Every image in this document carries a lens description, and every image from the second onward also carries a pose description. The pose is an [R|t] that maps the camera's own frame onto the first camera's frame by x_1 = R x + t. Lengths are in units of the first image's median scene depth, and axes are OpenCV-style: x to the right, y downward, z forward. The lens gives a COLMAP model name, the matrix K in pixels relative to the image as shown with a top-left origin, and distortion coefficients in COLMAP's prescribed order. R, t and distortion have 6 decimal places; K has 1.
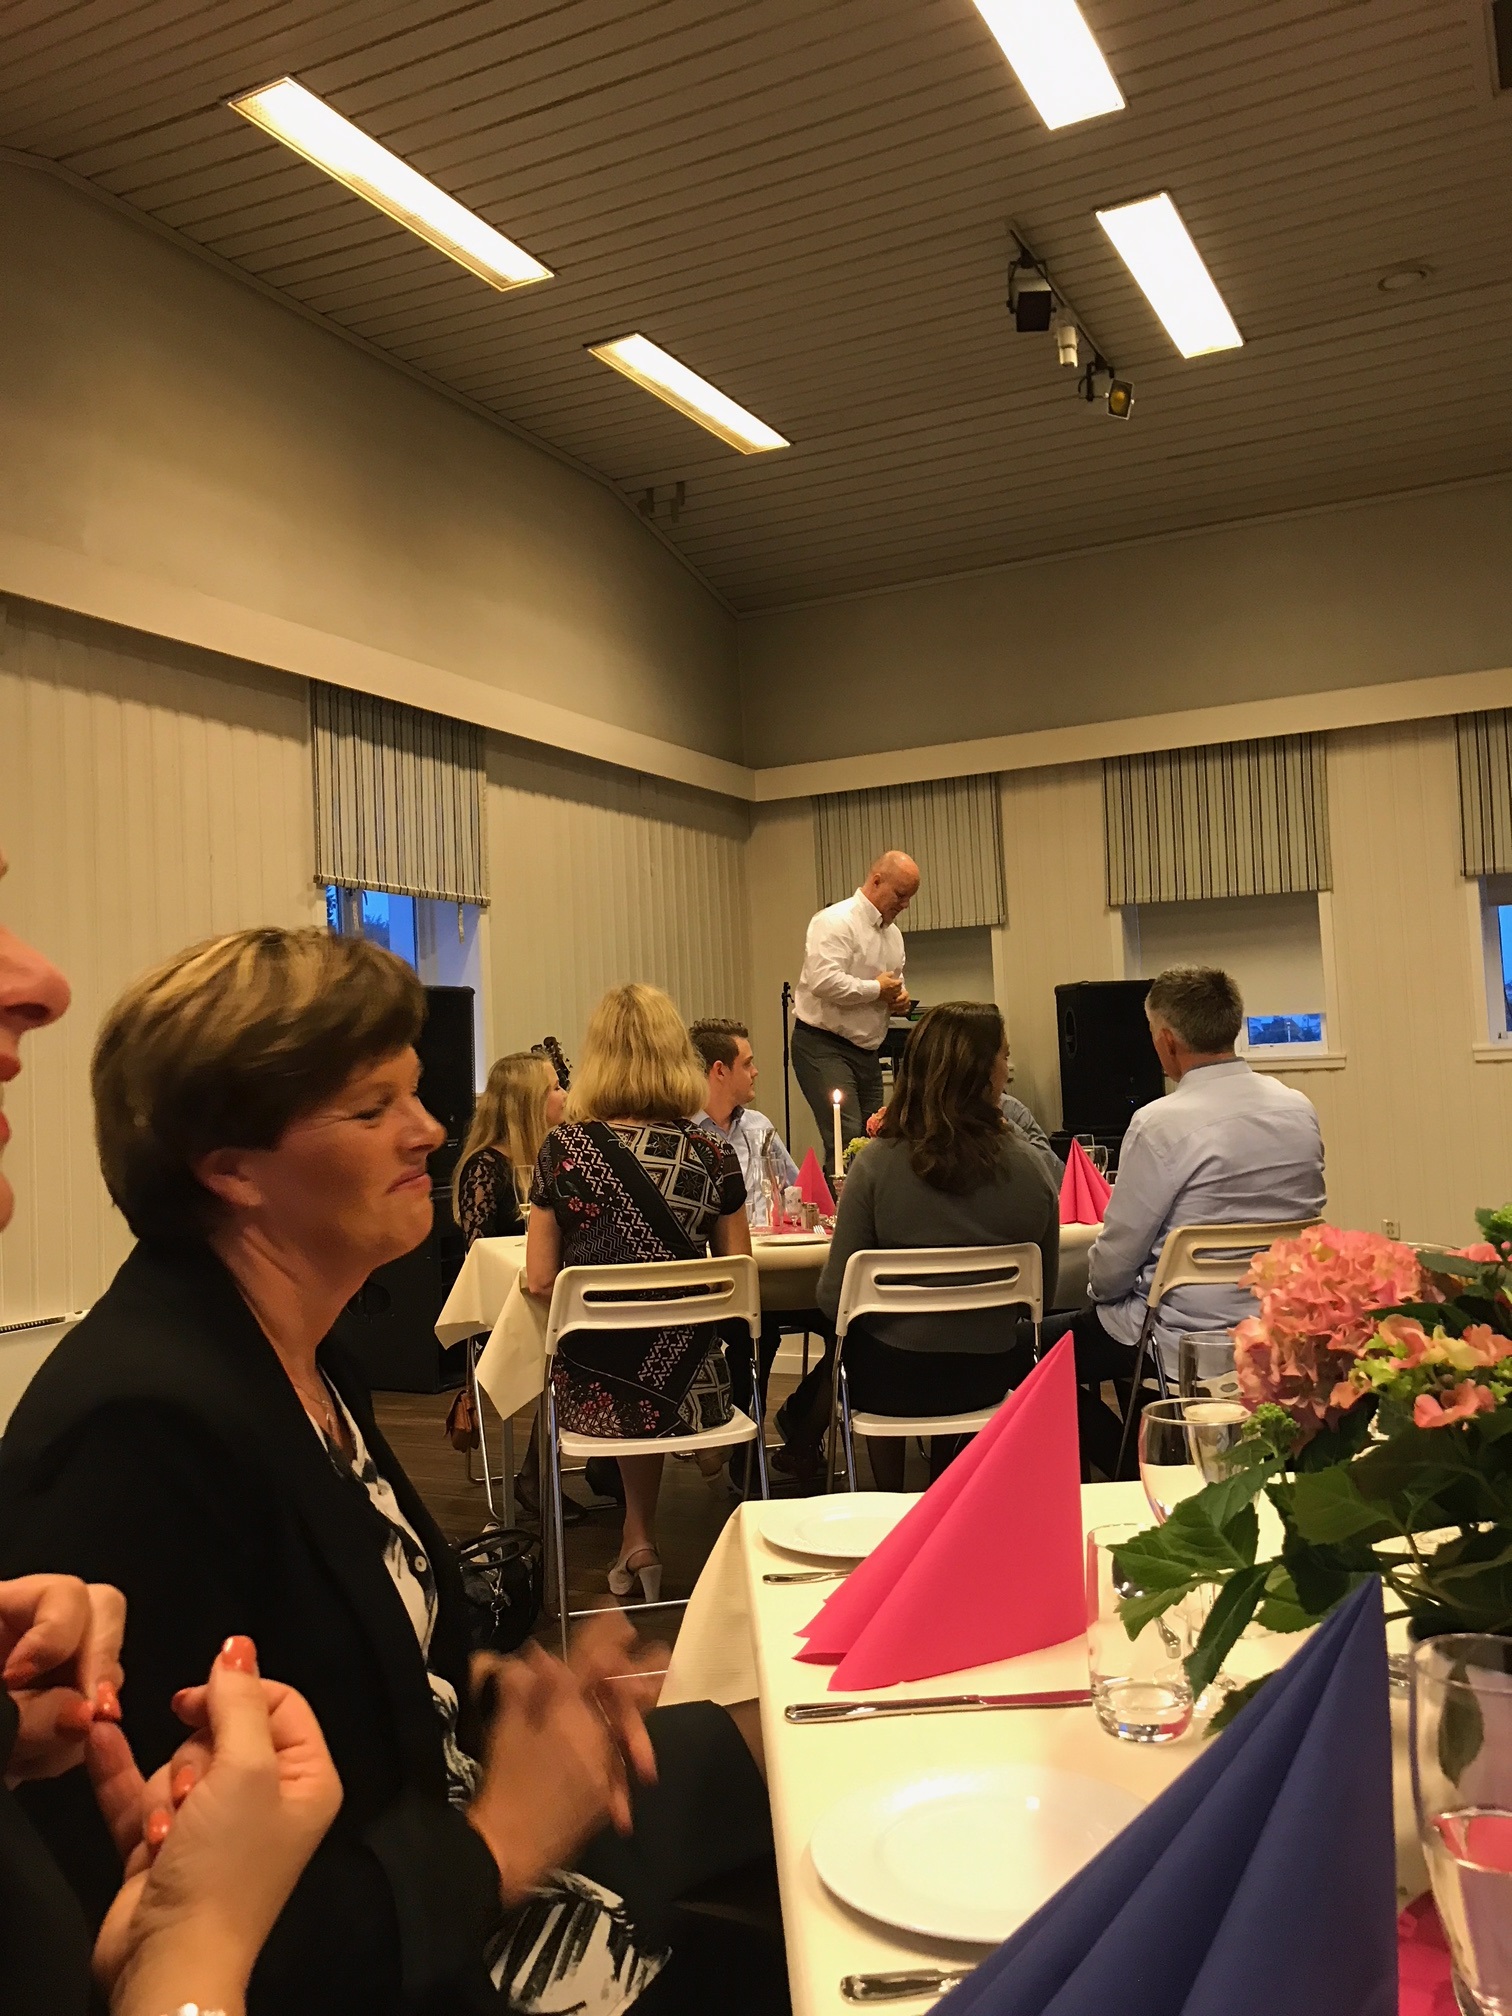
lens RADIAL K [[1688.7, 0, 755.3], [0, 1688.7, 1032.8], [0, 0, 1]] dist [-0.035384, -0.000826]
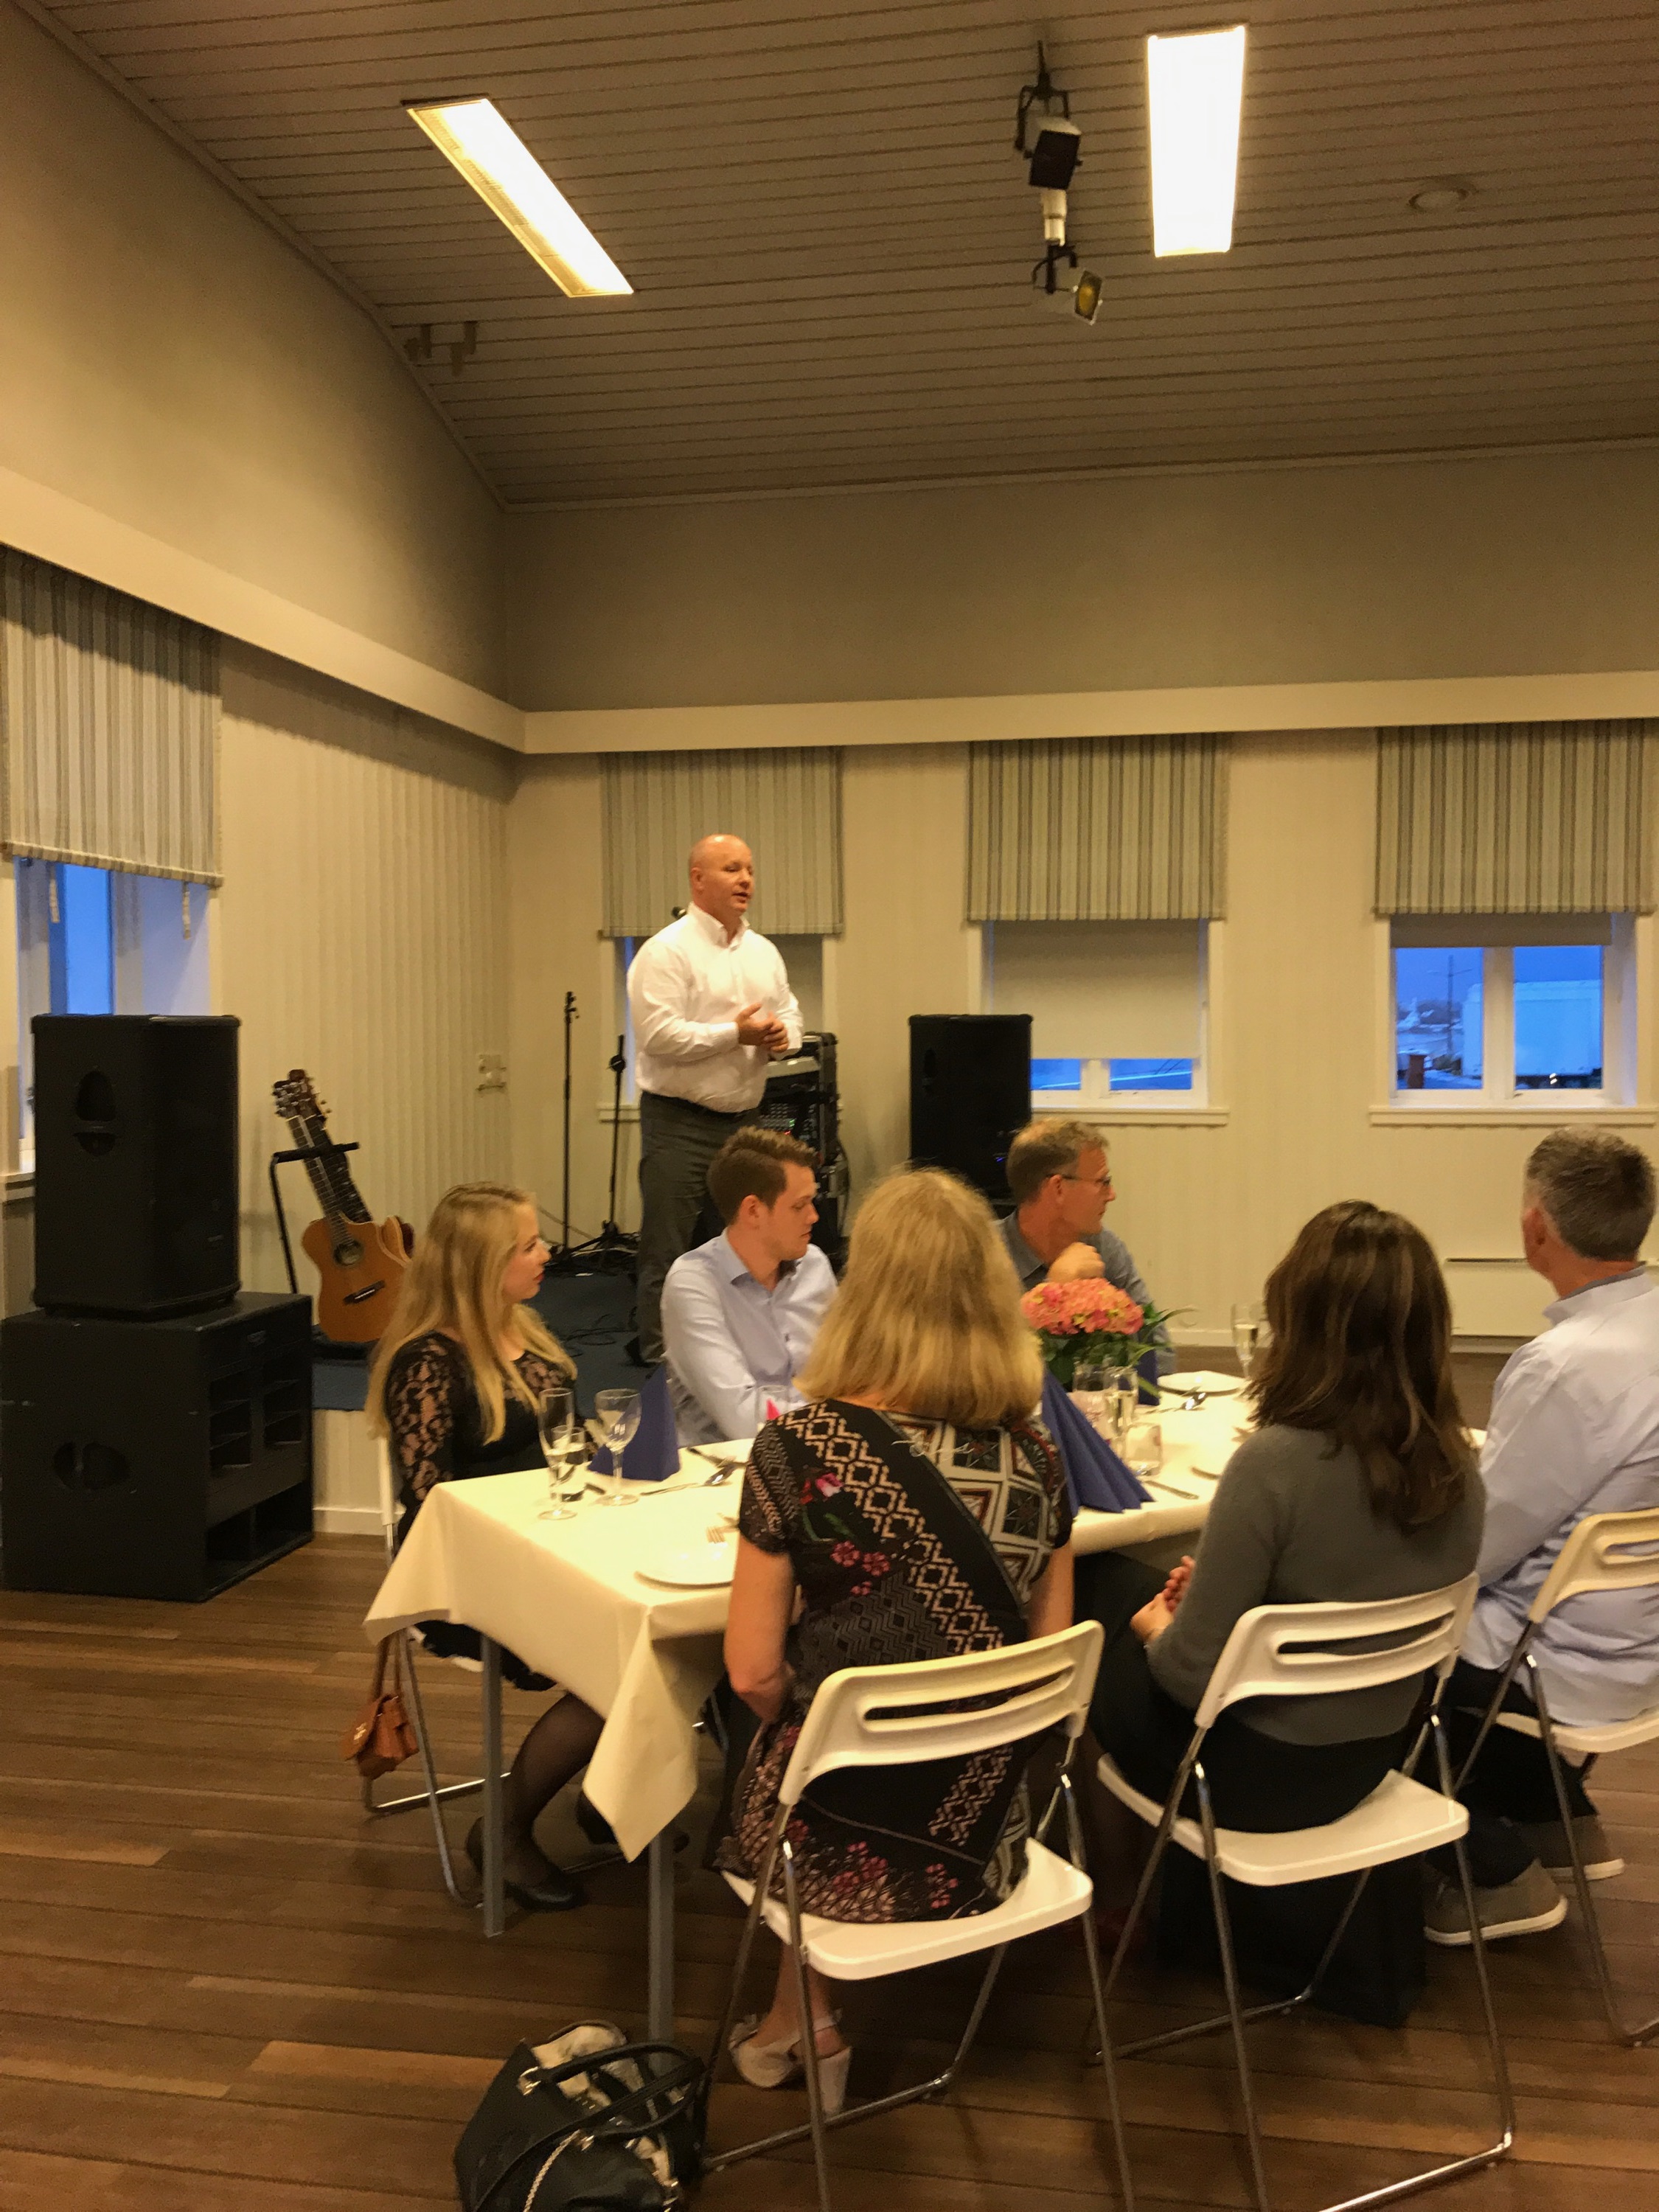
lens RADIAL K [[1827.3, 0, 829.5], [0, 1827.3, 1108.4], [0, 0, 1]] dist [-0.012592, 0.001147]
pose [[0.957009, 0.026020, 0.288887, -0.133728], [-0.045853, 0.997016, 0.062097, -0.041735], [-0.286410, -0.072674, 0.955347, 0.178542]]
